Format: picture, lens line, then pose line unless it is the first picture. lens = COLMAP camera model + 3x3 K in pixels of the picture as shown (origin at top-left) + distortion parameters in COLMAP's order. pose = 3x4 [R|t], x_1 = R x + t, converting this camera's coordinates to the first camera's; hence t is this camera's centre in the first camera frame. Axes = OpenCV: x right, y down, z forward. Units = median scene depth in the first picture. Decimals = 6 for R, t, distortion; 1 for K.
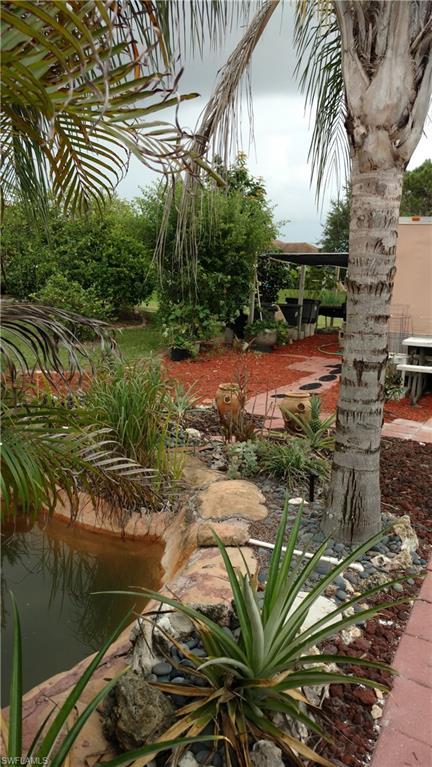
lens RADIAL K [[558.7, 0, 216.4], [0, 558.7, 381.3], [0, 0, 1]] dist [-0.001312, 0.000734]
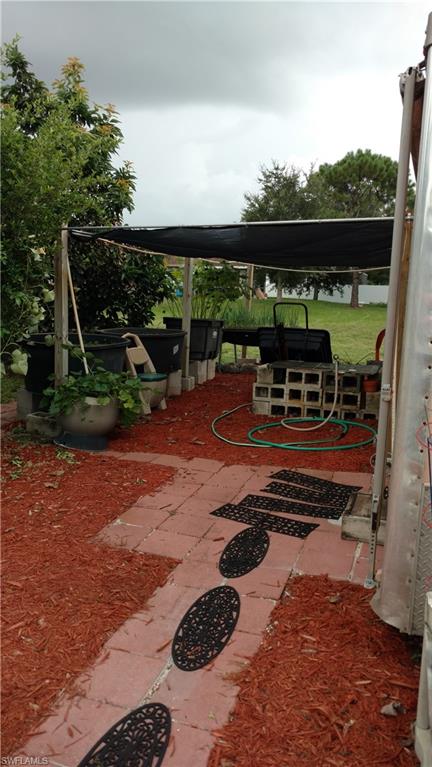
lens RADIAL K [[558.7, 0, 214.7], [0, 558.7, 384.5], [0, 0, 1]] dist [-0.001312, 0.000734]
pose [[0.990974, -0.031133, 0.130388, 0.101532], [0.032075, 0.999472, -0.005130, -0.076684], [-0.130160, 0.009266, 0.991450, 0.426841]]
